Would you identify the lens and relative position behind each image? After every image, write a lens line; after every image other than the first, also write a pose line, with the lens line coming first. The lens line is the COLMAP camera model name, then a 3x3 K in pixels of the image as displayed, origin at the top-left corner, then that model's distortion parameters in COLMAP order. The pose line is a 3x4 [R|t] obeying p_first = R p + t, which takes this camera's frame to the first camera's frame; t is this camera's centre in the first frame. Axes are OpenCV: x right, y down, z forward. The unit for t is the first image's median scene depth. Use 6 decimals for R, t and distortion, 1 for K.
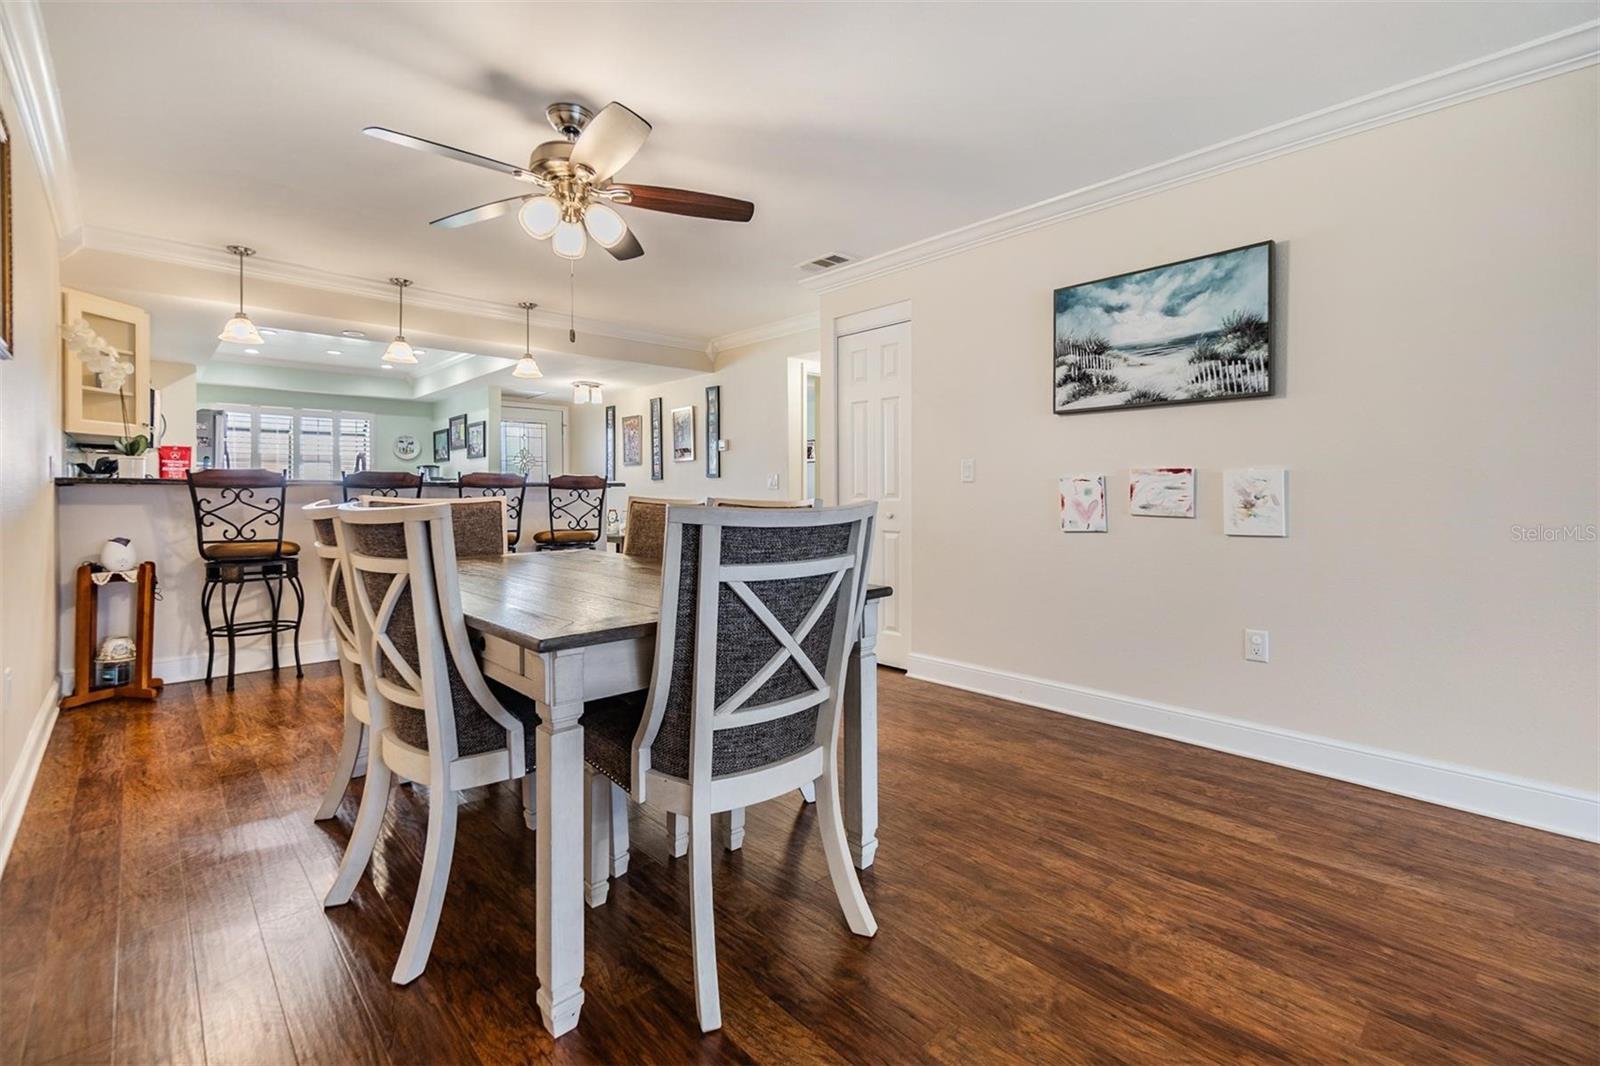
lens RADIAL K [[701.0, 0, 811.2], [0, 701.0, 501.6], [0, 0, 1]] dist [-0.004938, -0.000432]
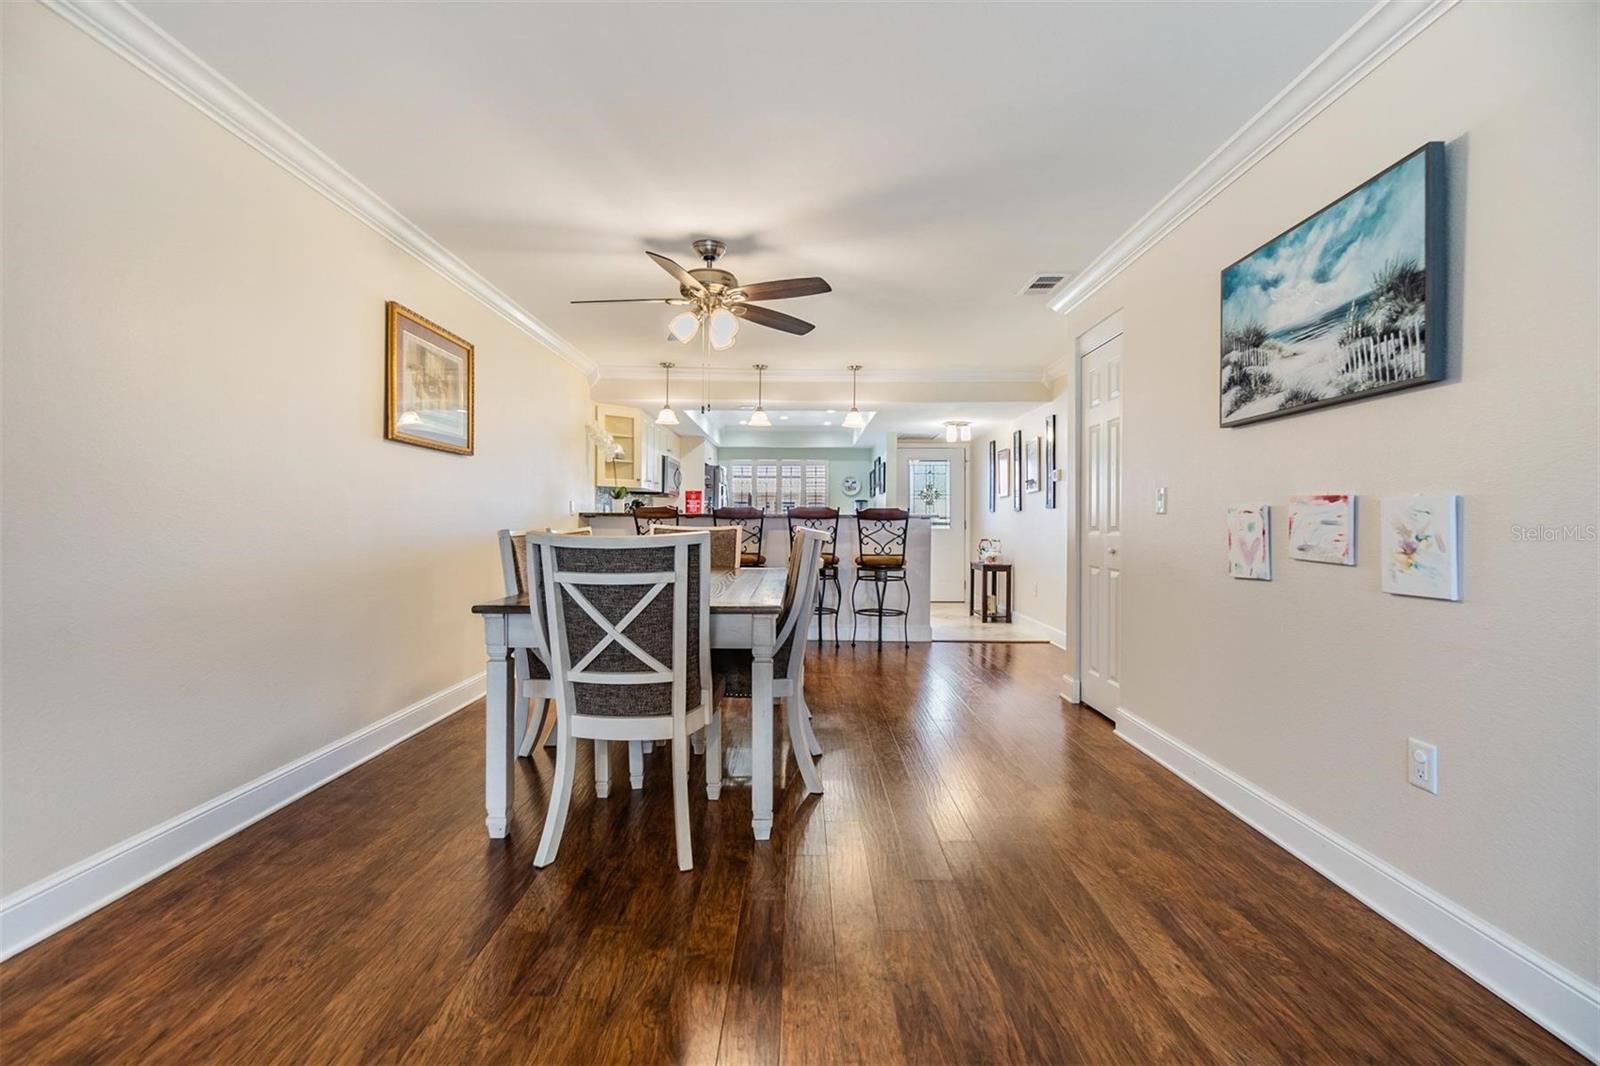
lens RADIAL K [[701.0, 0, 804.2], [0, 701.0, 529.2], [0, 0, 1]] dist [-0.004938, -0.000432]
pose [[0.724205, 0.012981, -0.689462, 0.578777], [-0.014988, 0.999883, 0.003083, -0.006755], [0.689422, 0.008101, 0.724315, 0.111498]]
